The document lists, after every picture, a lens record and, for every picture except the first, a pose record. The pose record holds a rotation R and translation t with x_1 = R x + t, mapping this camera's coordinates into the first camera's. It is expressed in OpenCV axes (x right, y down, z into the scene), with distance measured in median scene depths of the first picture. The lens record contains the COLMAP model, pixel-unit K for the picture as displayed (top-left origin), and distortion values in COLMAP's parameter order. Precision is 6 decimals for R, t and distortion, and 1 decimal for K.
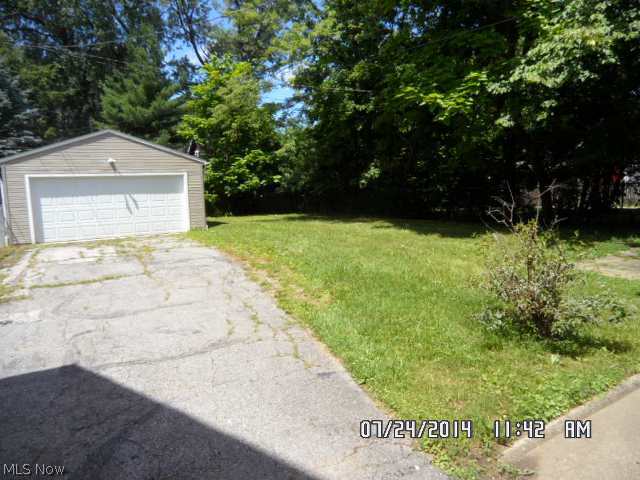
lens RADIAL K [[456.8, 0, 319.6], [0, 456.8, 239.8], [0, 0, 1]] dist [0.004877, 0.003044]
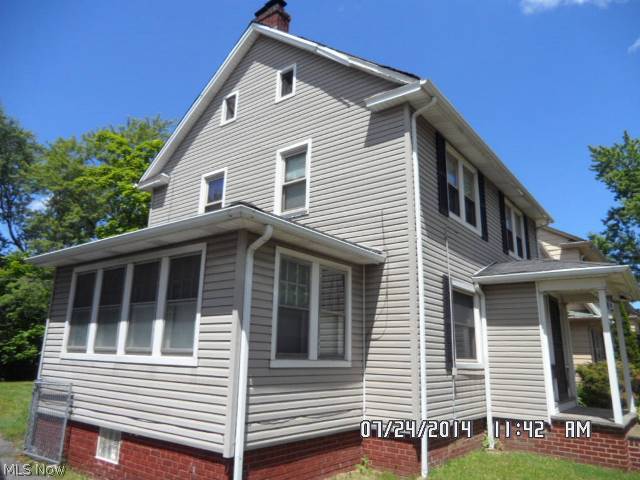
lens RADIAL K [[456.8, 0, 320.5], [0, 456.8, 241.5], [0, 0, 1]] dist [0.004877, 0.003044]
pose [[0.938290, 0.112484, 0.327046, 0.148288], [0.010238, 0.936183, -0.351364, 0.035751], [-0.345697, 0.333030, 0.877259, -0.445155]]
